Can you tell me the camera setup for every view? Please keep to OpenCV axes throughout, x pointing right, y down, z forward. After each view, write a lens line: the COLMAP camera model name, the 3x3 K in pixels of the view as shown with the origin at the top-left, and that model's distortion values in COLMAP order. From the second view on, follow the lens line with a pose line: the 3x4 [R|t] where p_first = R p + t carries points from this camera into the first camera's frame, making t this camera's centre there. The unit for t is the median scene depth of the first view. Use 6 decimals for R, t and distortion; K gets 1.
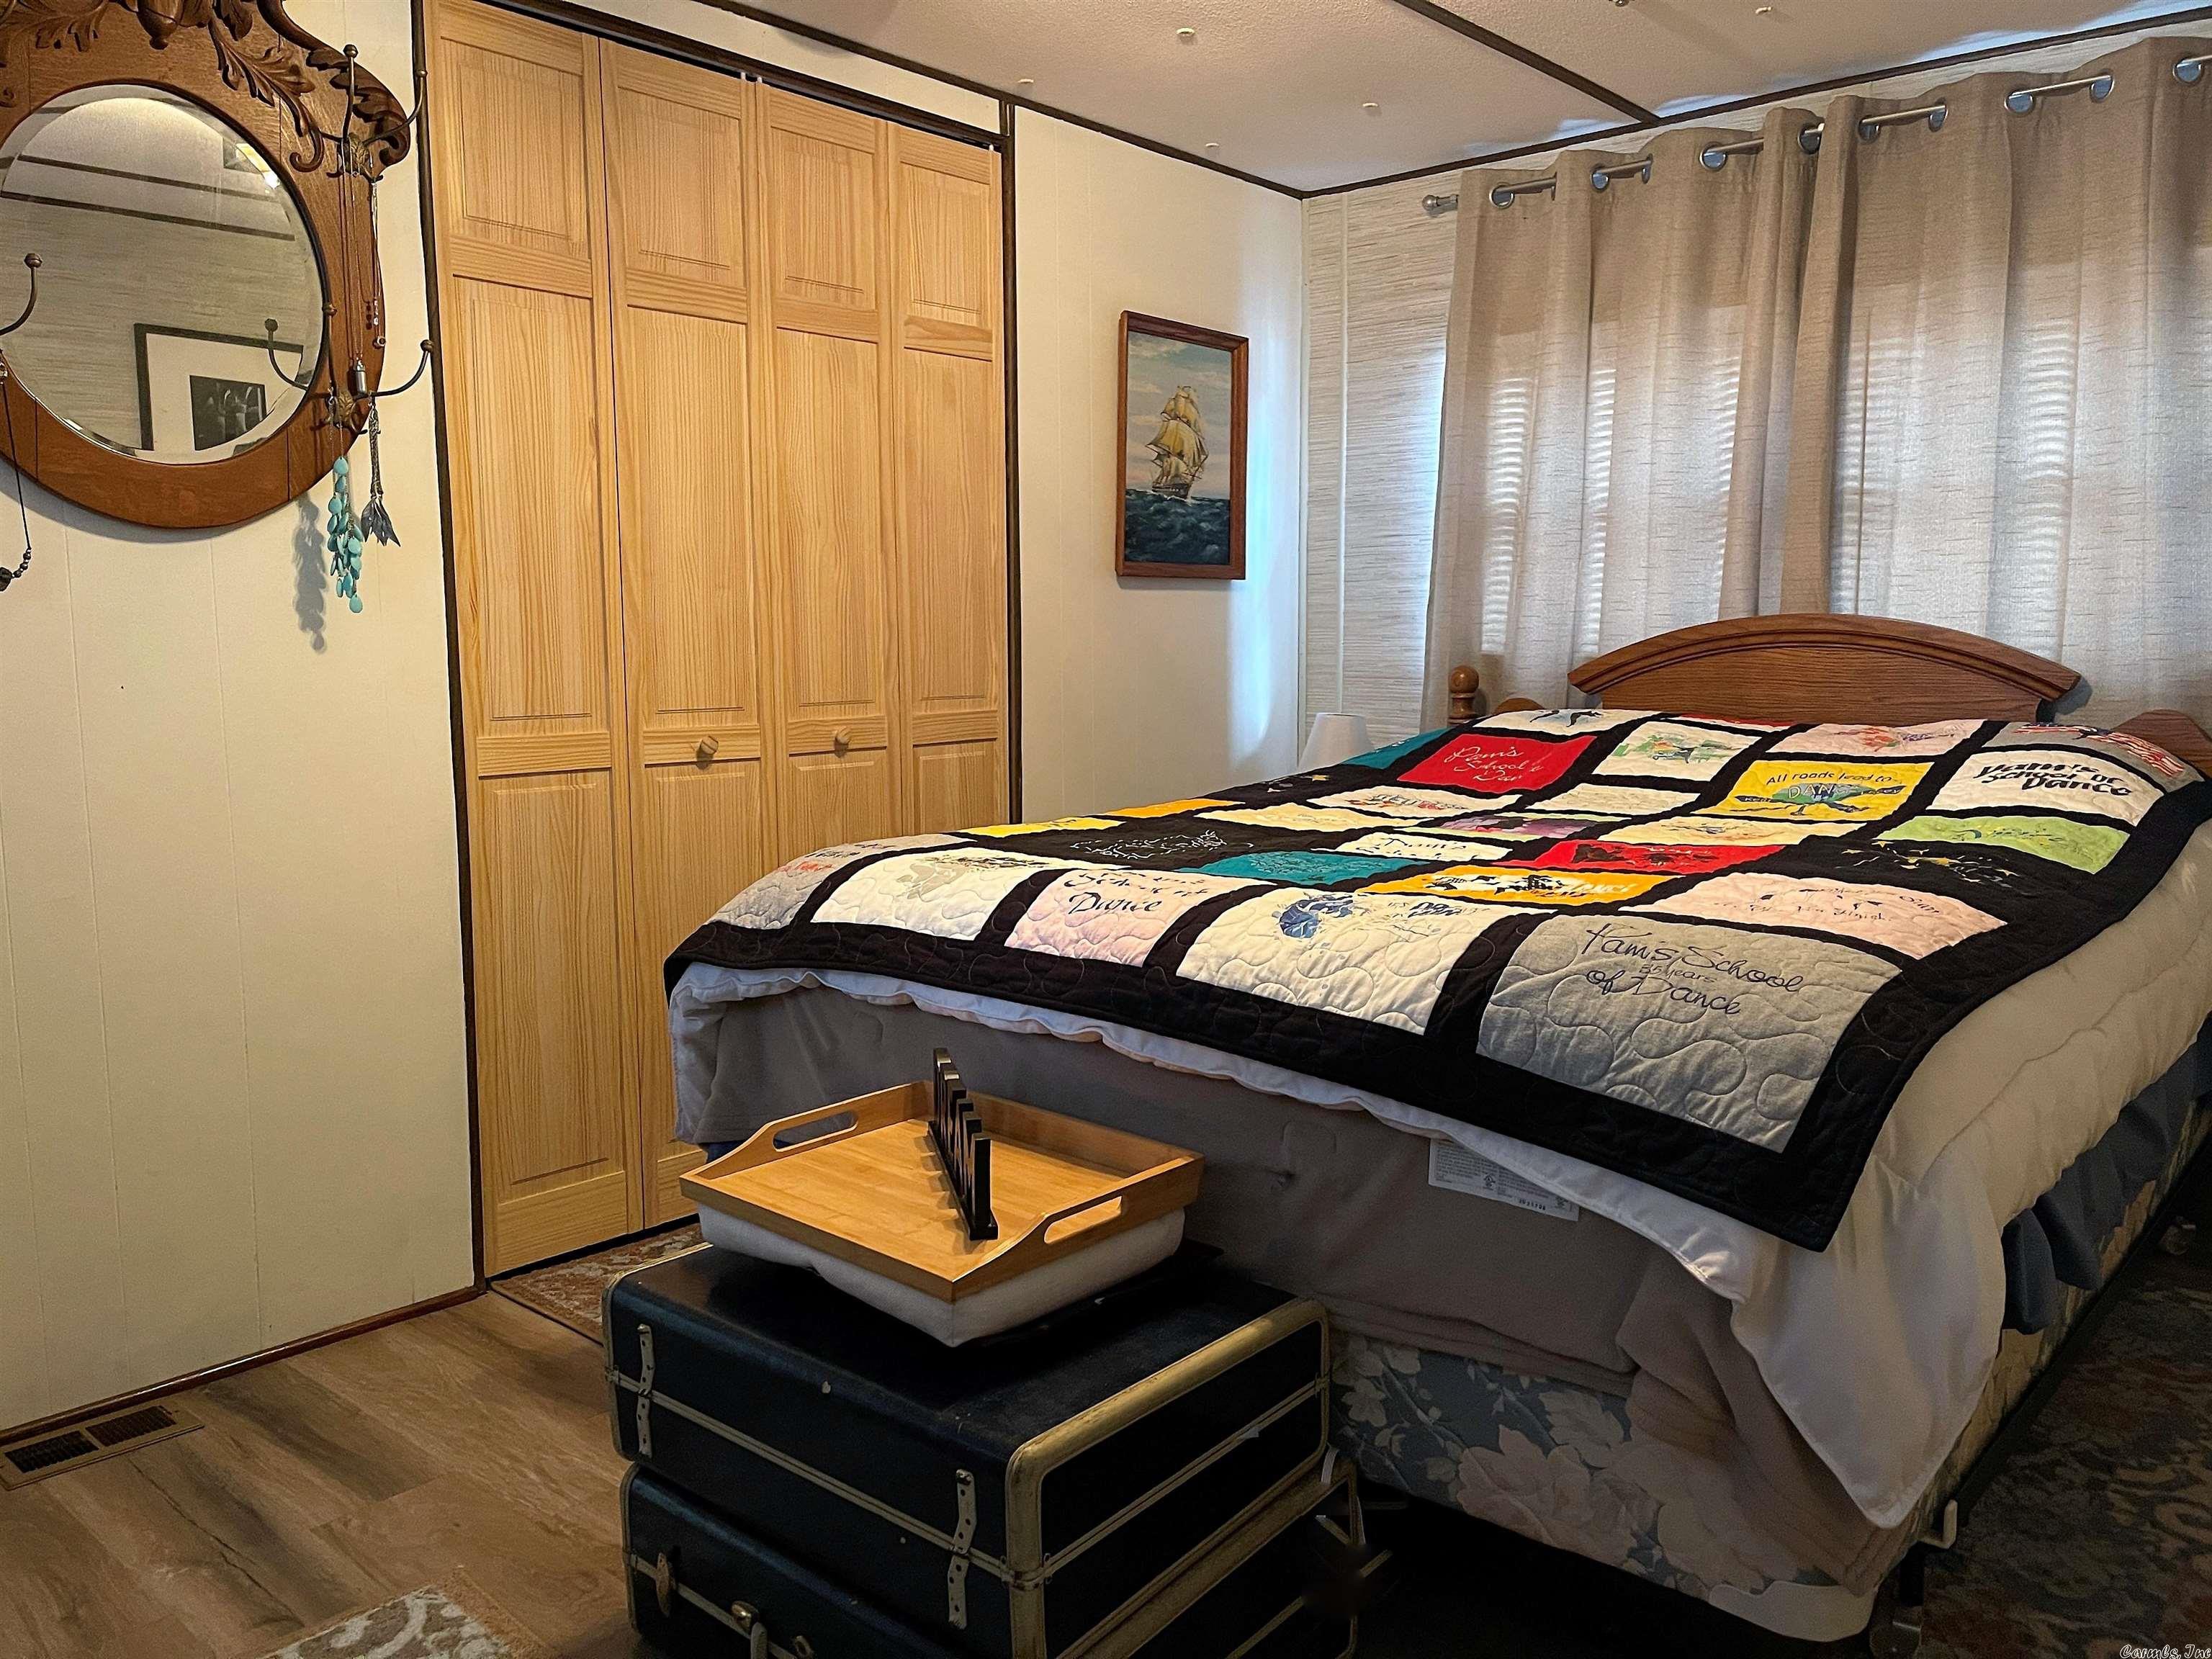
lens RADIAL K [[1687.0, 0, 1105.1], [0, 1687.0, 820.9], [0, 0, 1]] dist [0.036093, -0.014769]
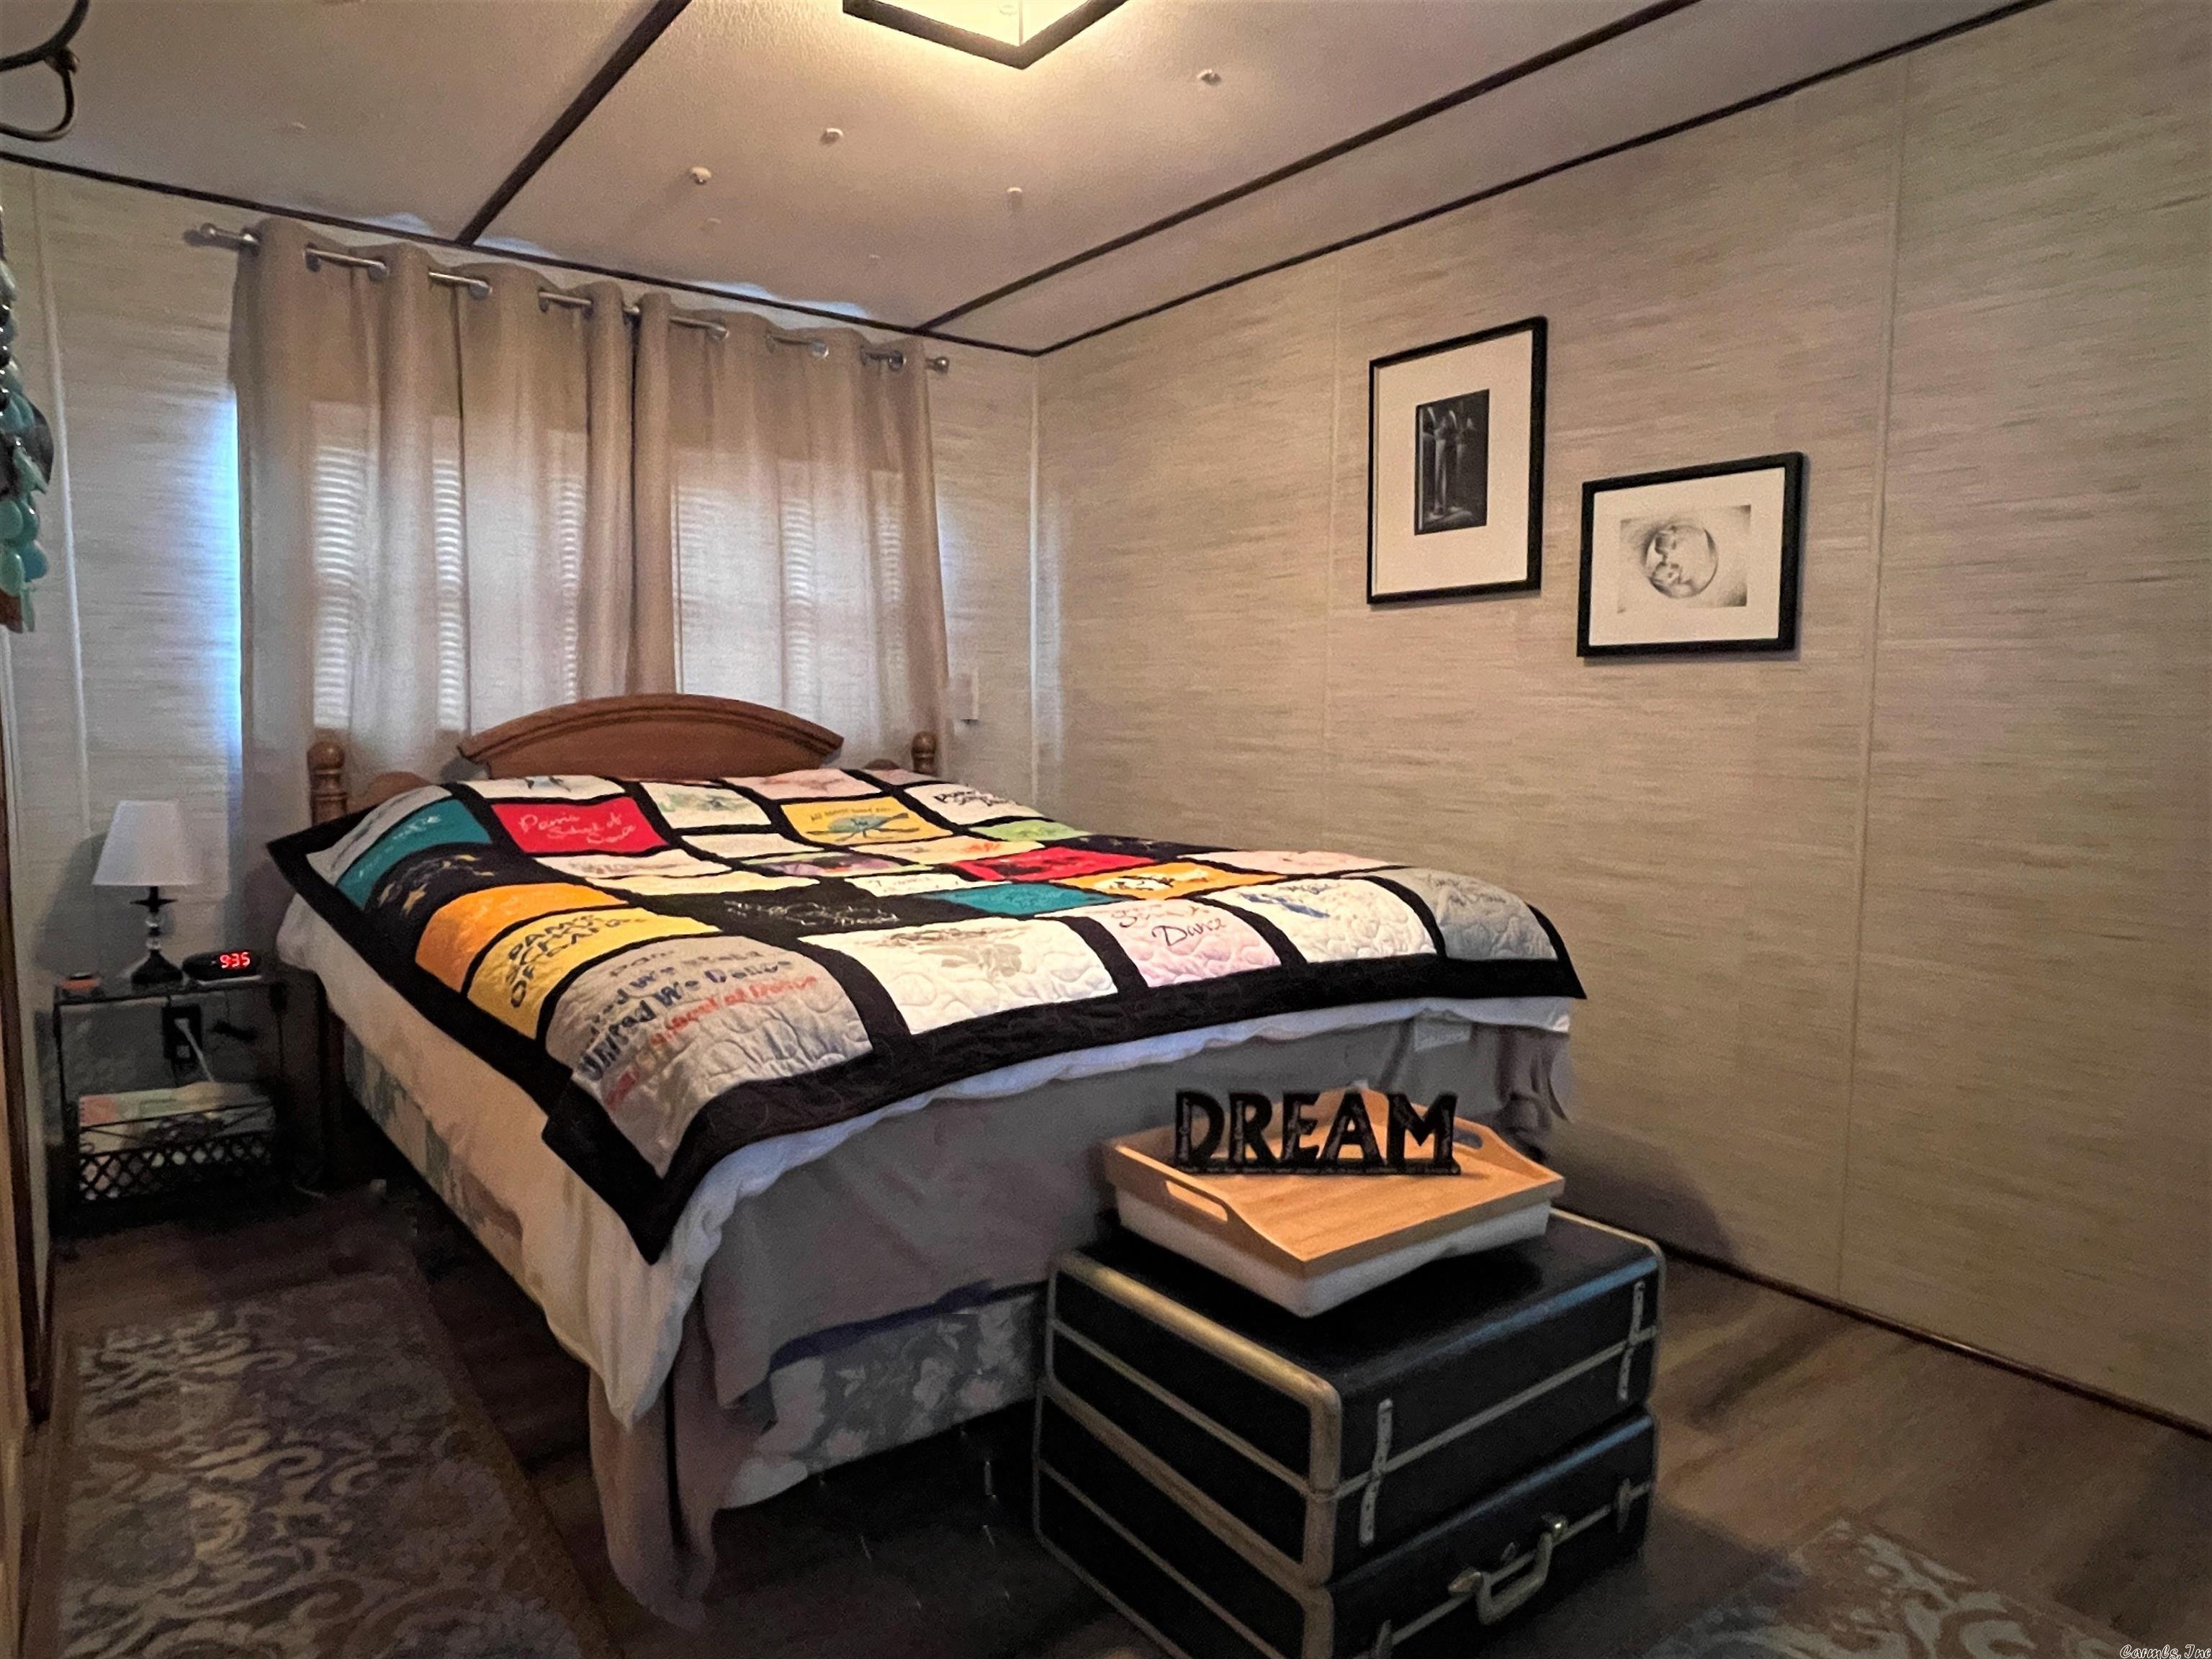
lens RADIAL K [[1355.7, 0, 1108.1], [0, 1355.7, 836.6], [0, 0, 1]] dist [-0.007405, 0.005607]
pose [[0.196726, -0.085938, 0.976685, -0.529528], [0.108164, 0.991973, 0.065497, -0.047454], [-0.974474, 0.092758, 0.204442, 0.493929]]
